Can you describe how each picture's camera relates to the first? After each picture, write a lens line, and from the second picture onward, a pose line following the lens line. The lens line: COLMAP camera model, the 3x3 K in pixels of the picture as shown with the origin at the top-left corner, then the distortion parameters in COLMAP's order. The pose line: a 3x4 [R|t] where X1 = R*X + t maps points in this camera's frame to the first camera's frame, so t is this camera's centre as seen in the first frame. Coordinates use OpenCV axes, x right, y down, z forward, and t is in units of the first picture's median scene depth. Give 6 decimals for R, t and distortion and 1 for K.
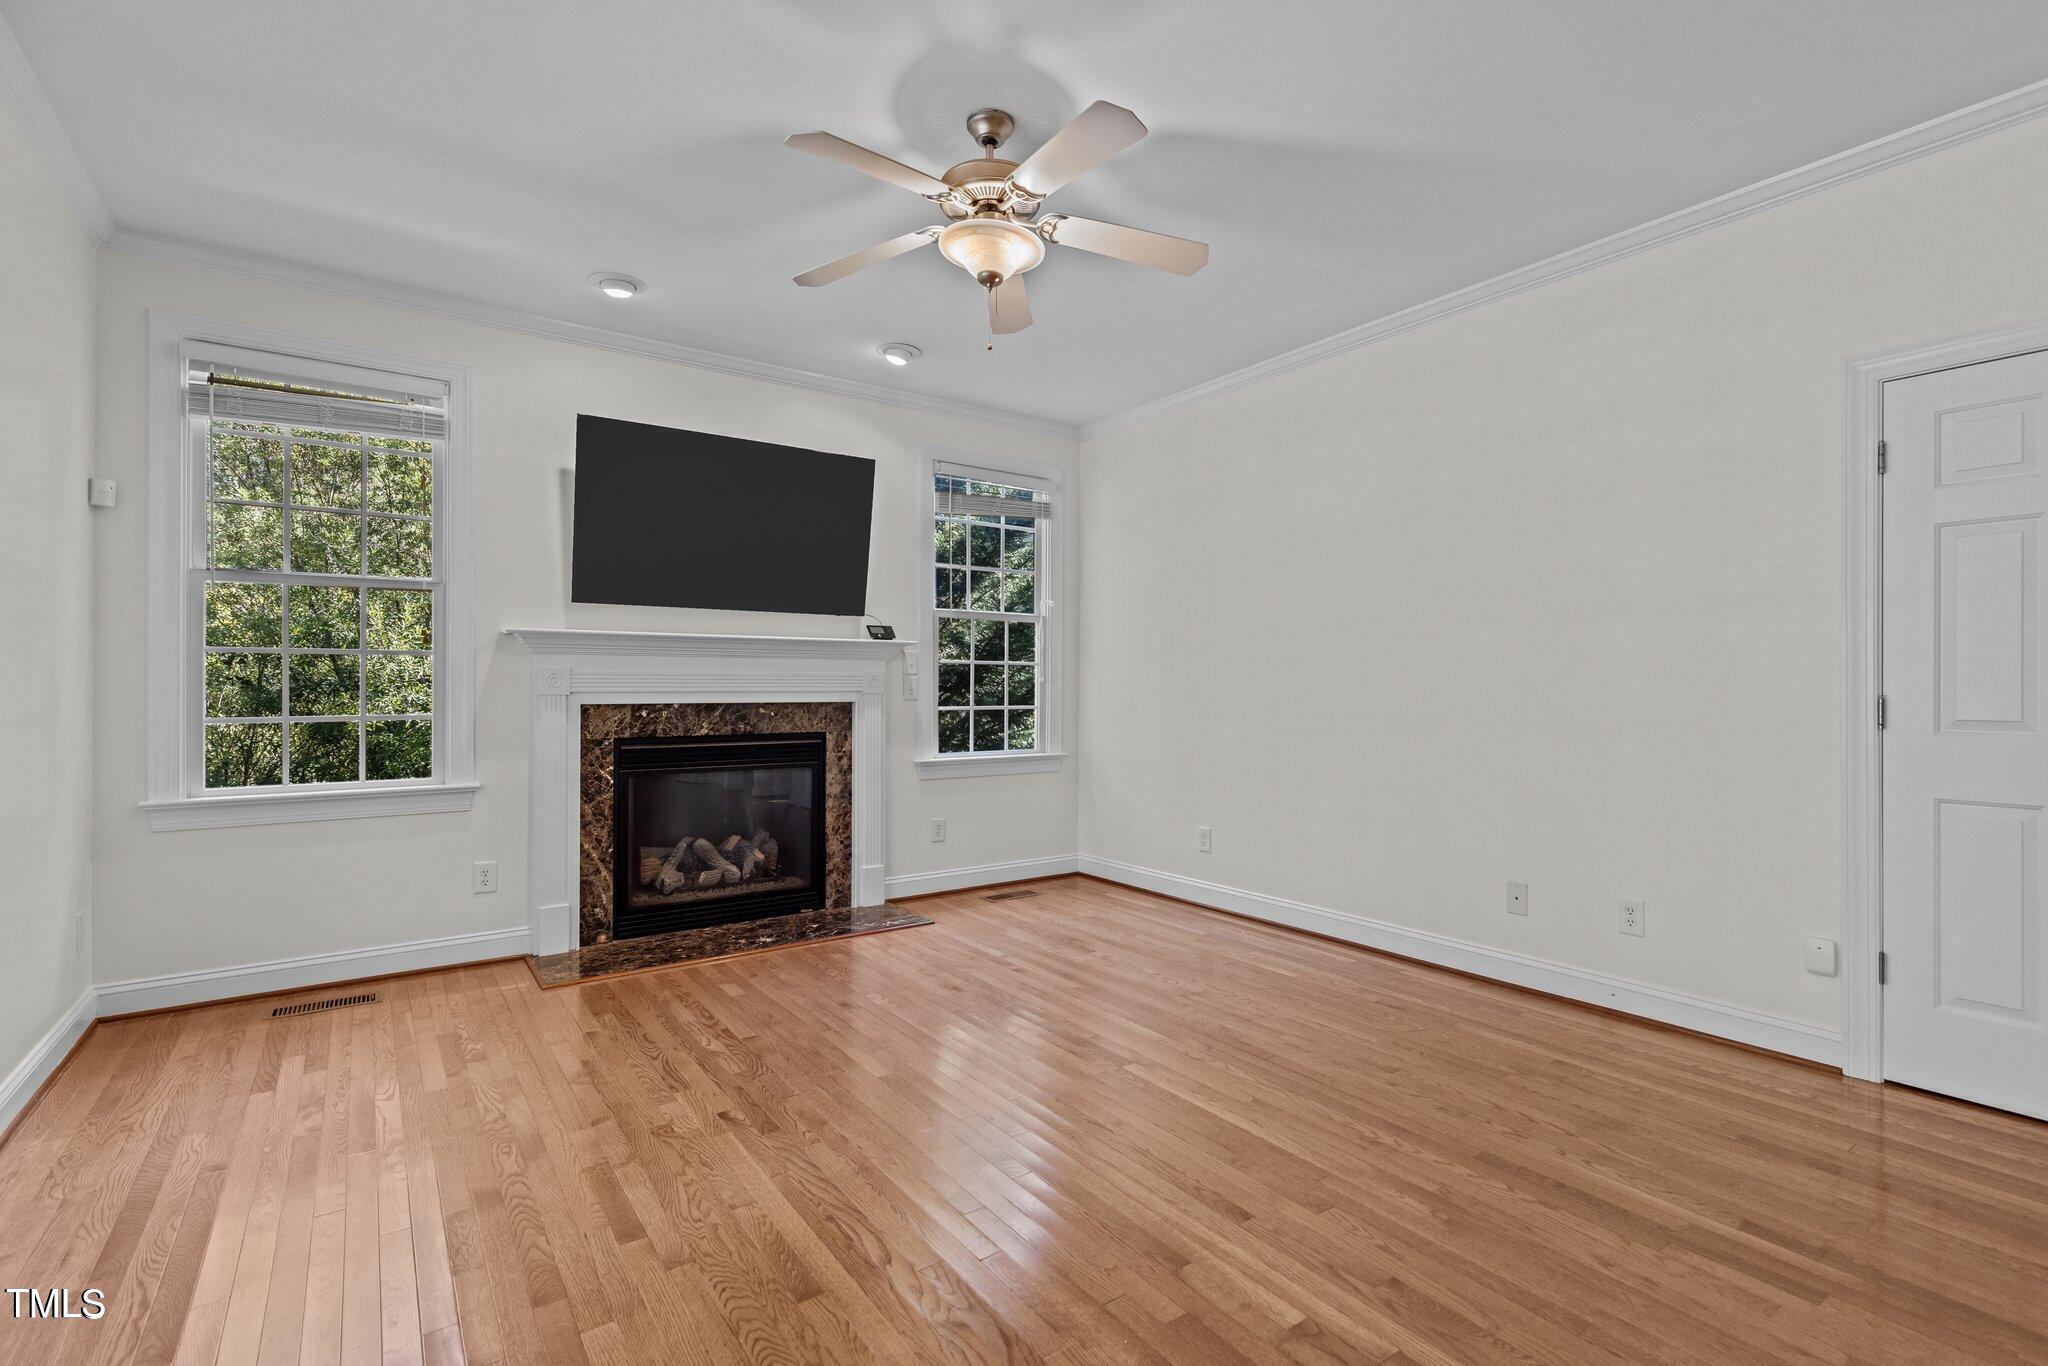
lens RADIAL K [[939.3, 0, 1033.2], [0, 939.3, 686.9], [0, 0, 1]] dist [0.003079, 0.000223]
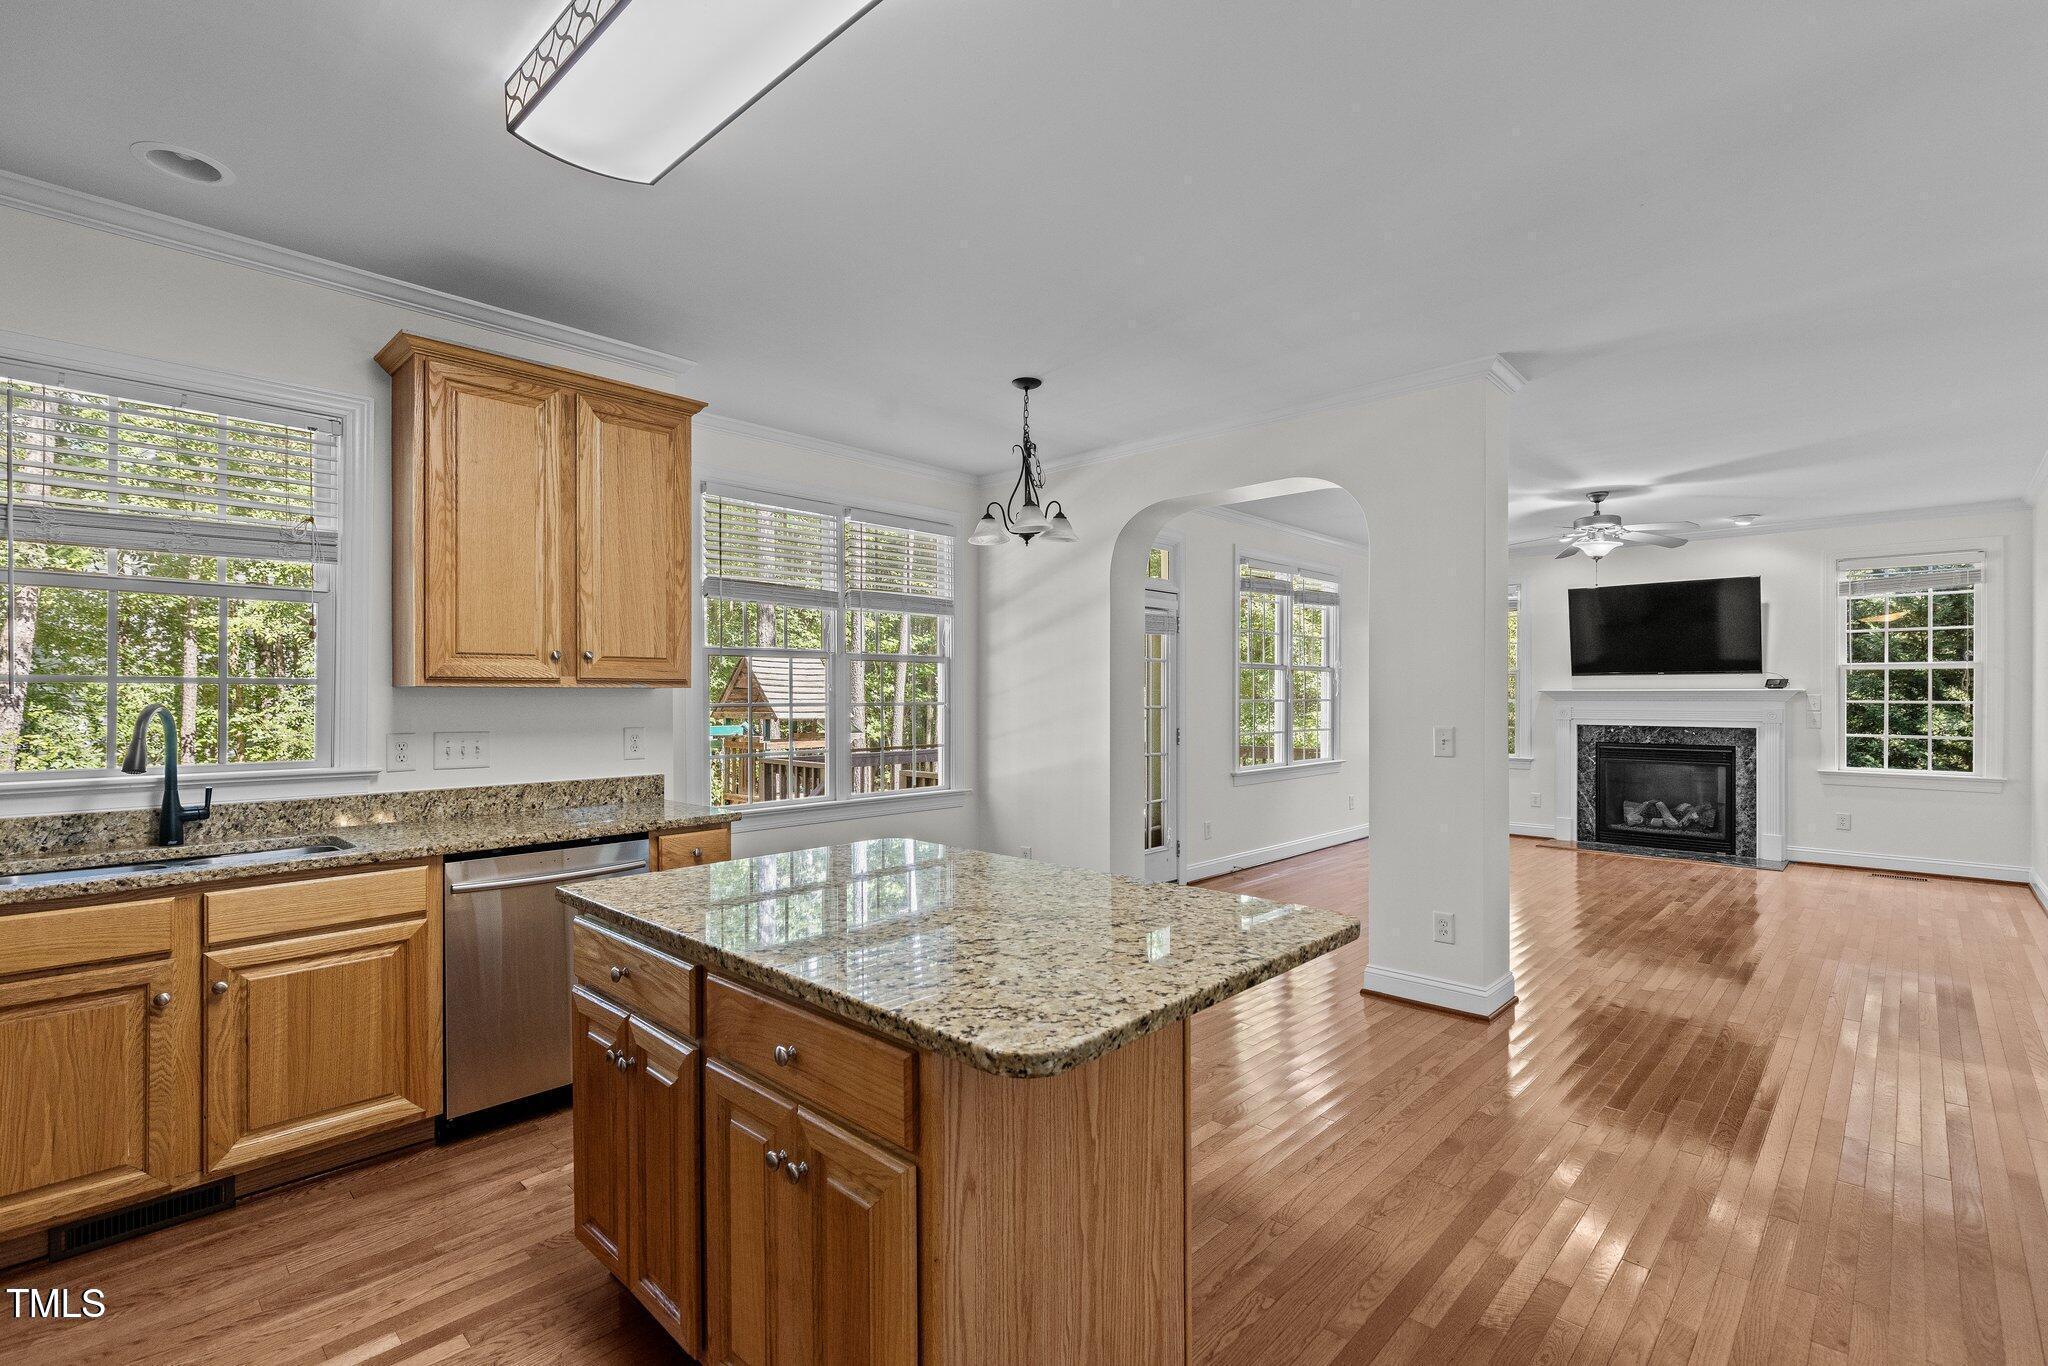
lens RADIAL K [[939.3, 0, 1029.6], [0, 939.3, 693.6], [0, 0, 1]] dist [0.003079, 0.000223]
pose [[0.190260, -0.001097, -0.981733, 1.143756], [-0.000987, 0.999999, -0.001309, -0.039561], [0.981733, 0.001218, 0.190258, -0.508593]]
